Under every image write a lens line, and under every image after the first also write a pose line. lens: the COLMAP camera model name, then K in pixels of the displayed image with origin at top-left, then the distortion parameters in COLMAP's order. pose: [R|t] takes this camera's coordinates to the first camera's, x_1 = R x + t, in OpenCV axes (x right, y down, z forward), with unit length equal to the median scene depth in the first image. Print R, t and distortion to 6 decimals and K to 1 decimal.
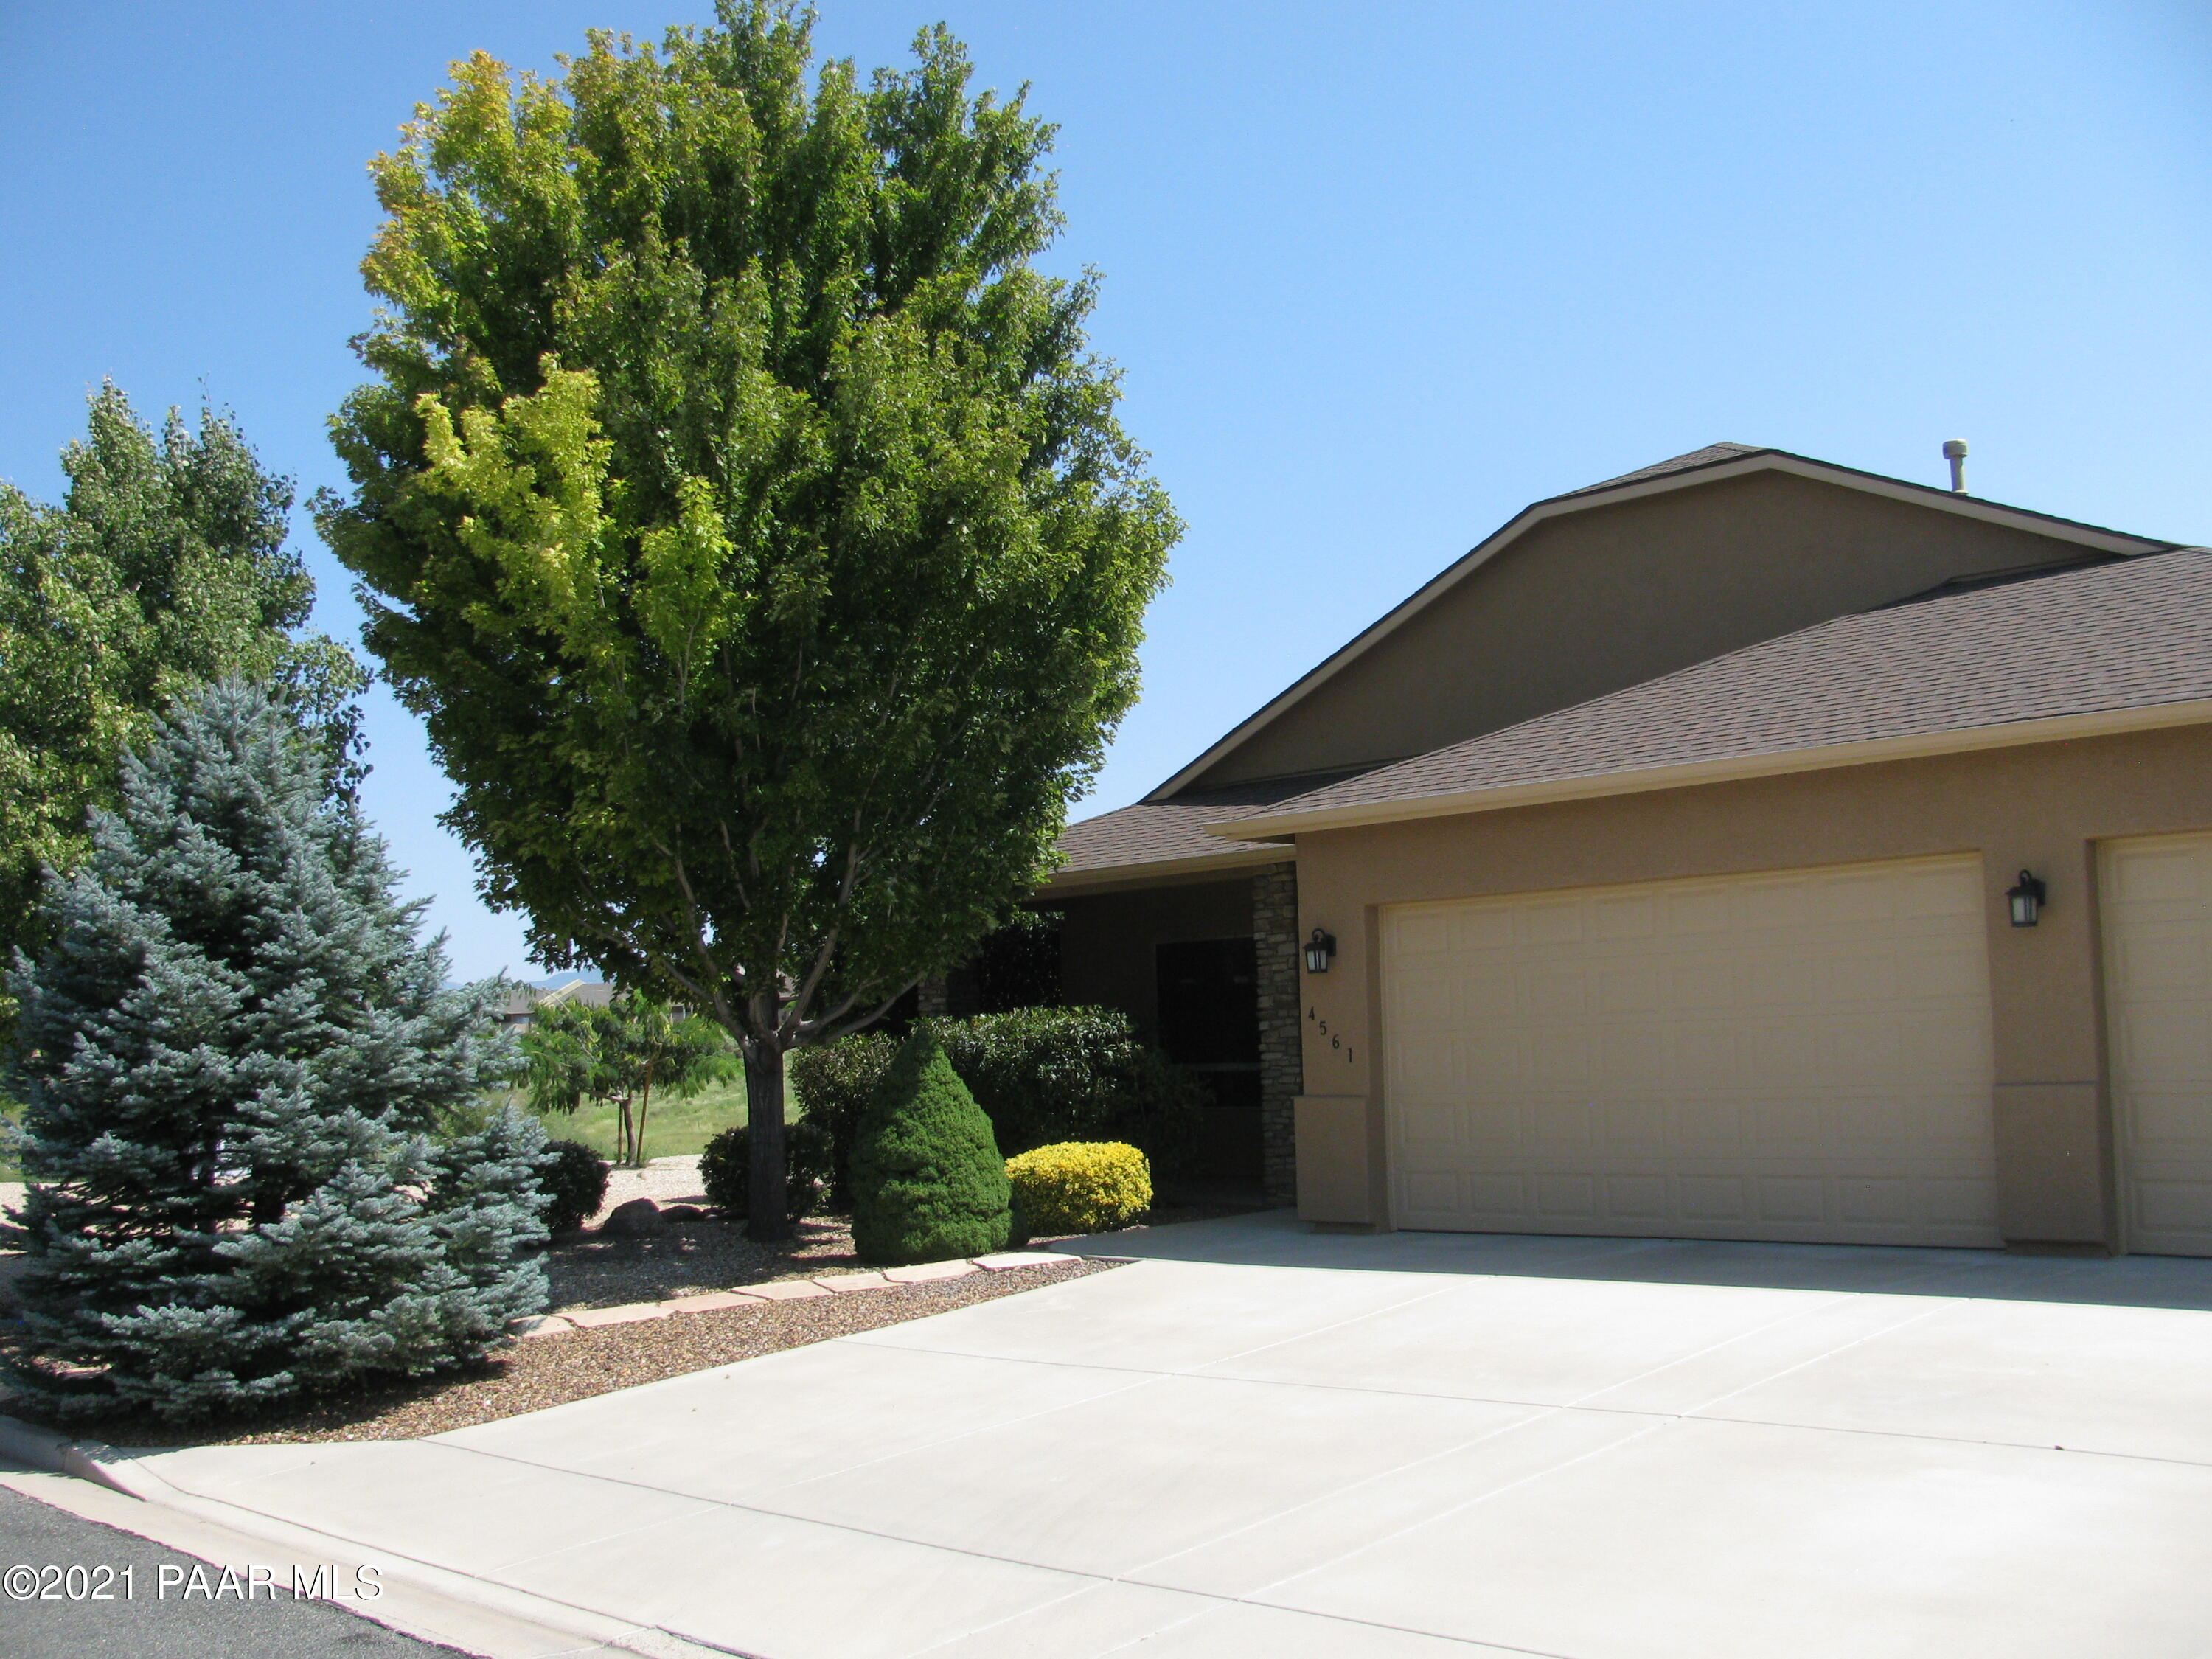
lens RADIAL K [[2273.0, 0, 1086.3], [0, 2273.0, 832.2], [0, 0, 1]] dist [-0.221661, 0.269346]
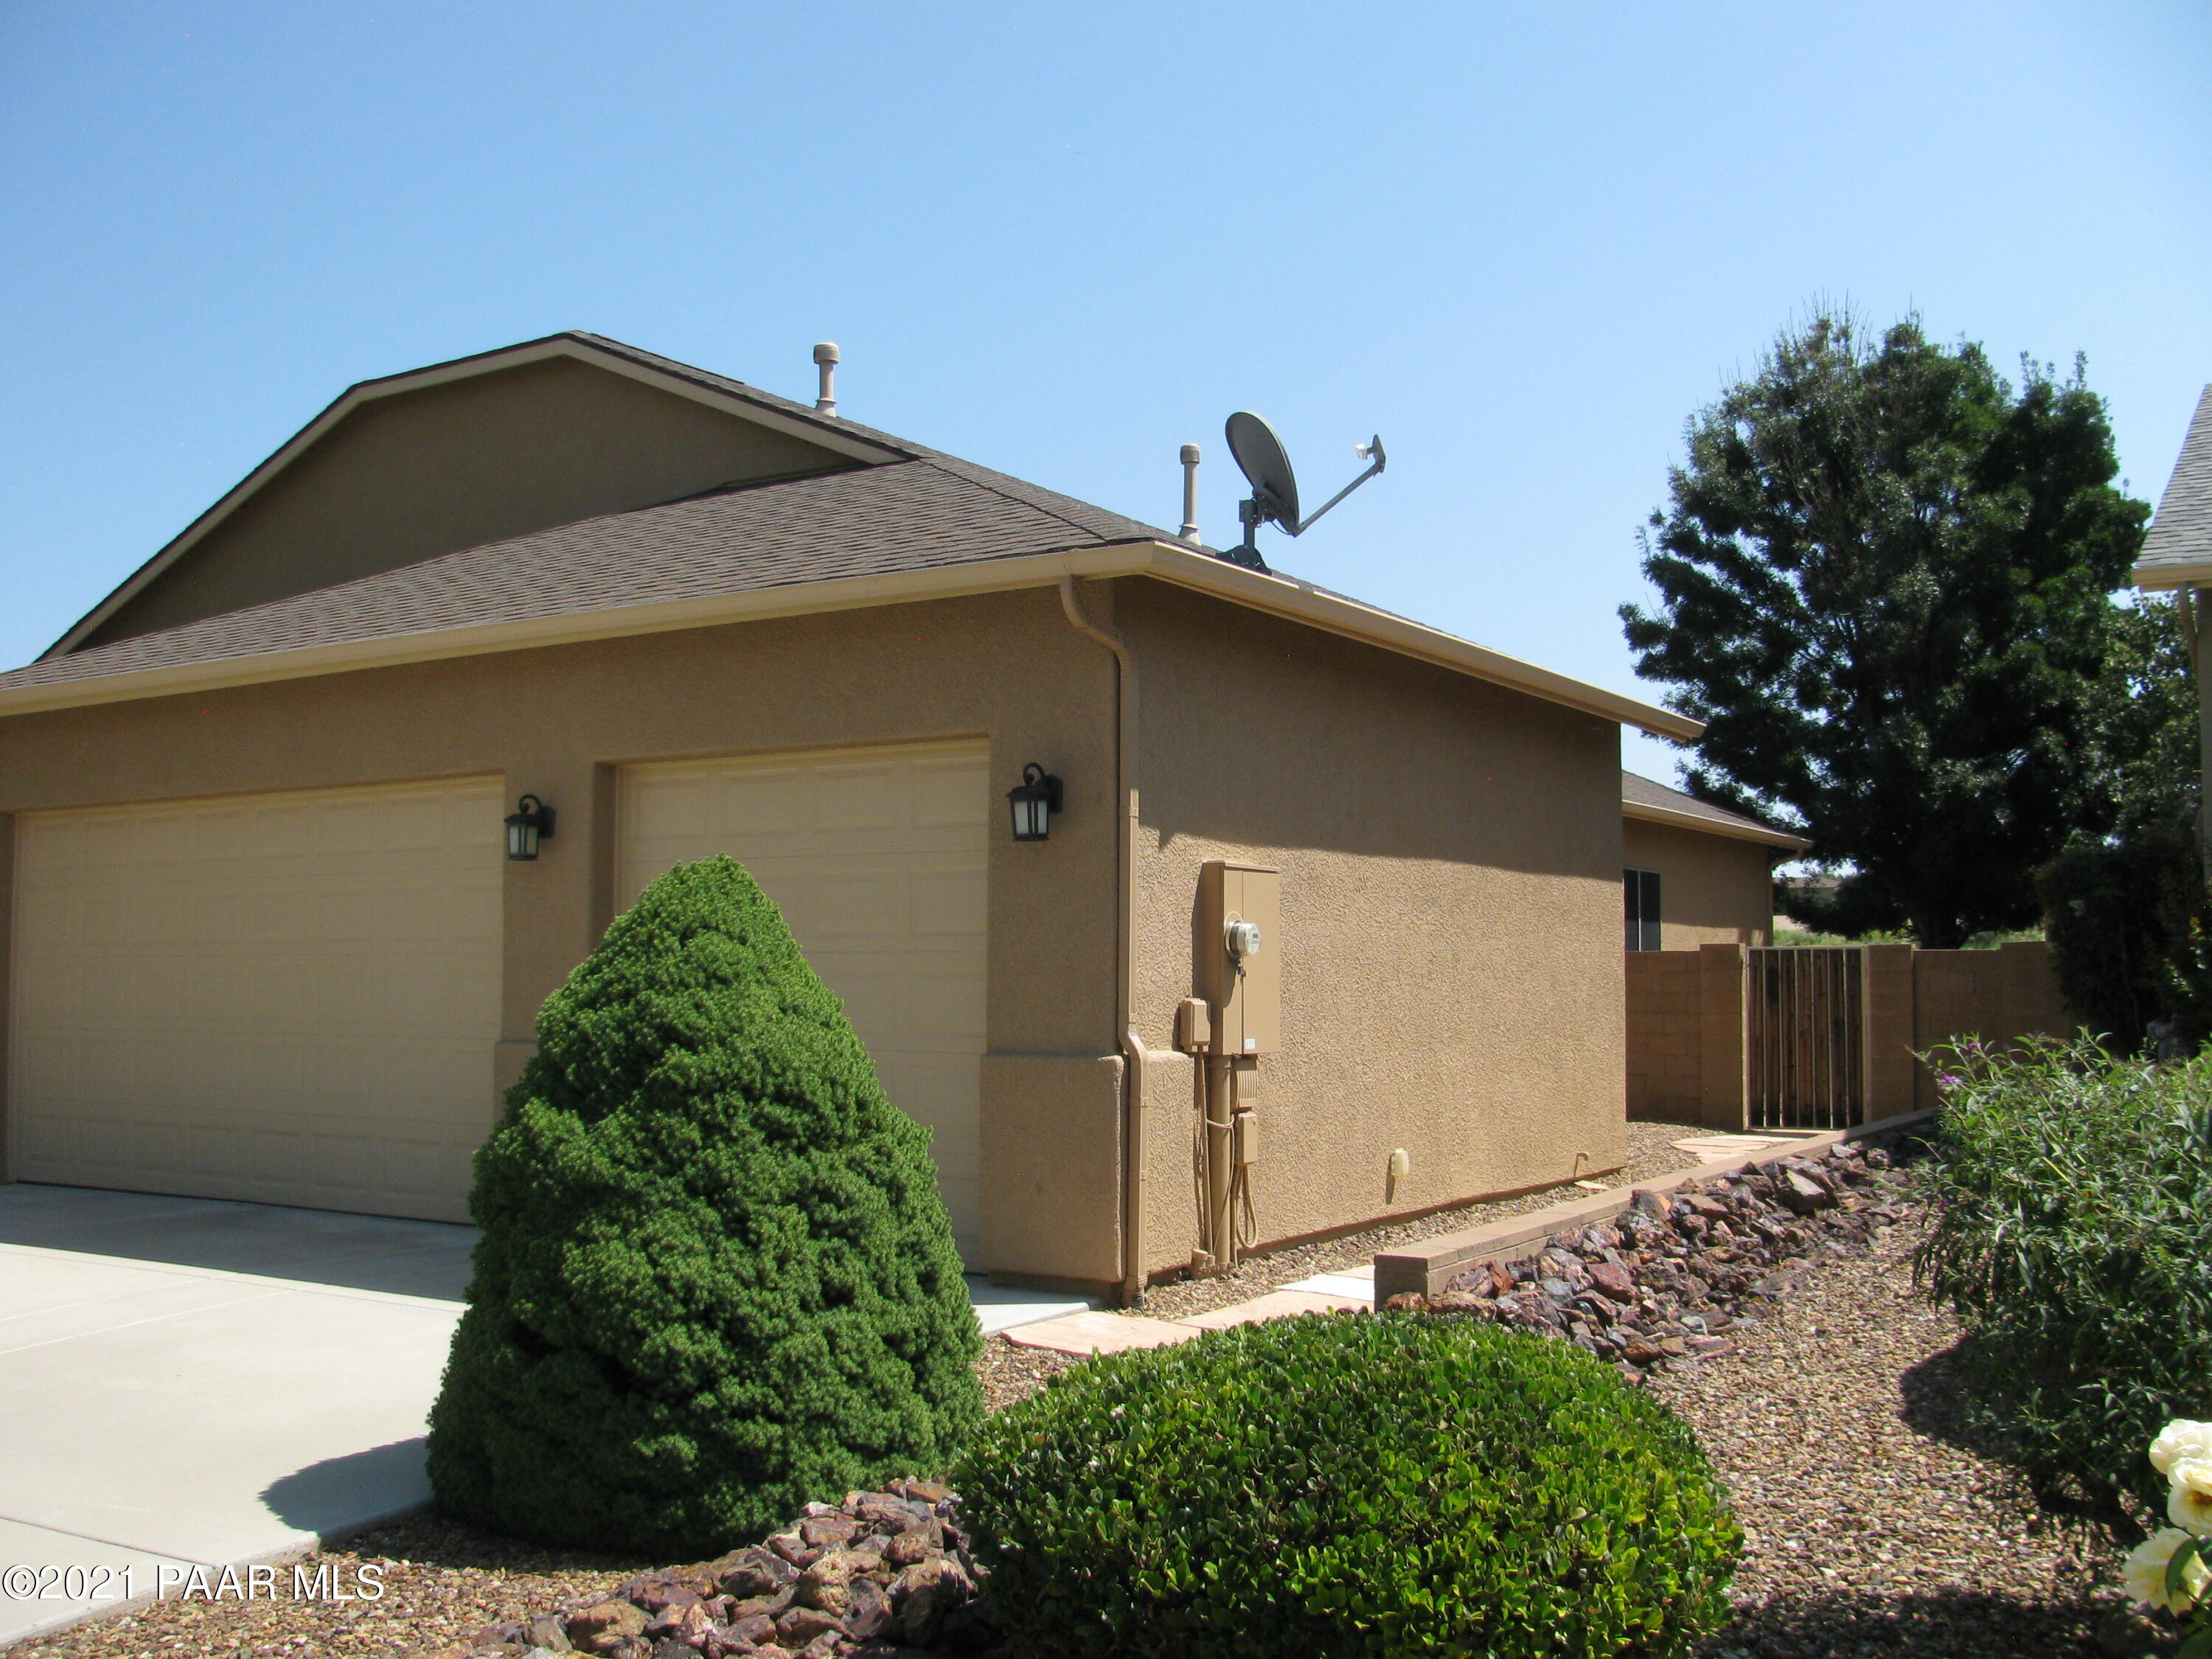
lens RADIAL K [[2273.0, 0, 1086.3], [0, 2273.0, 832.2], [0, 0, 1]] dist [-0.221661, 0.269346]
pose [[0.966709, 0.044002, 0.252065, 0.319563], [-0.049830, 0.998617, 0.016780, 0.004717], [-0.250978, -0.028782, 0.967565, 0.069820]]
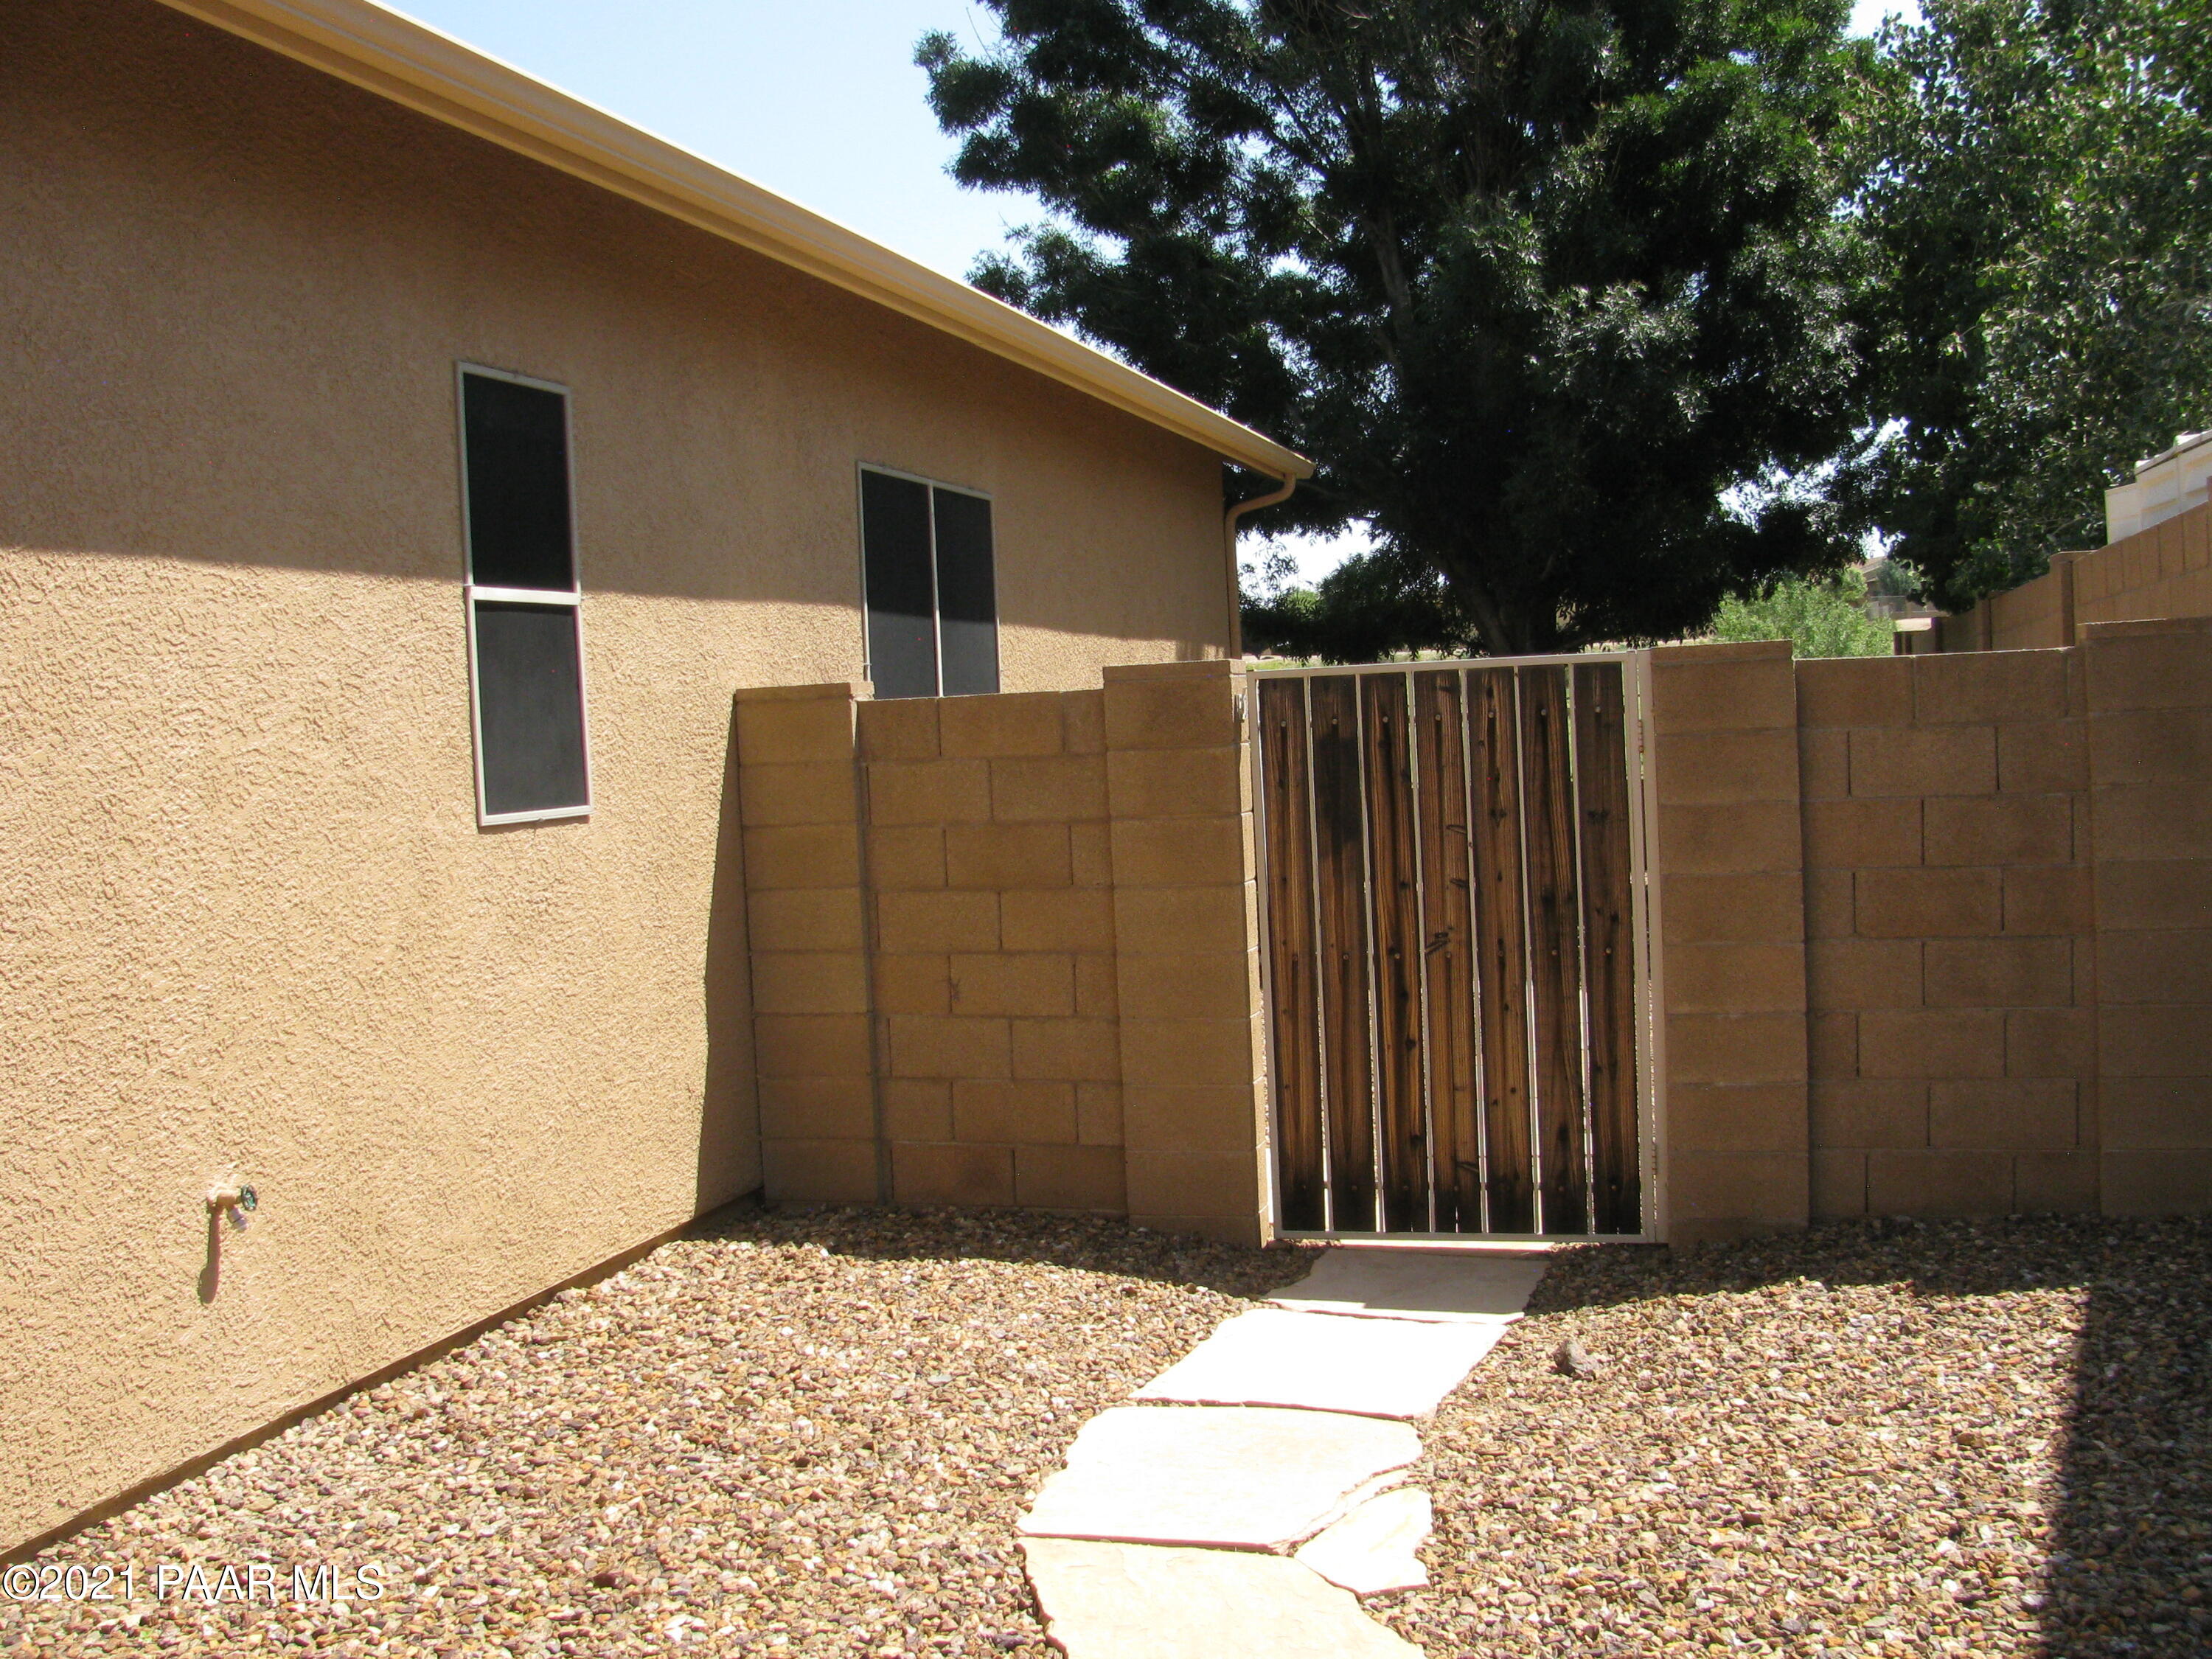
lens RADIAL K [[2273.0, 0, 1086.3], [0, 2273.0, 832.2], [0, 0, 1]] dist [-0.221661, 0.269346]
pose [[0.865127, -0.038882, 0.500043, 0.784178], [-0.019760, 0.993574, 0.111444, 0.057572], [-0.501163, -0.106294, 0.858800, 0.879686]]
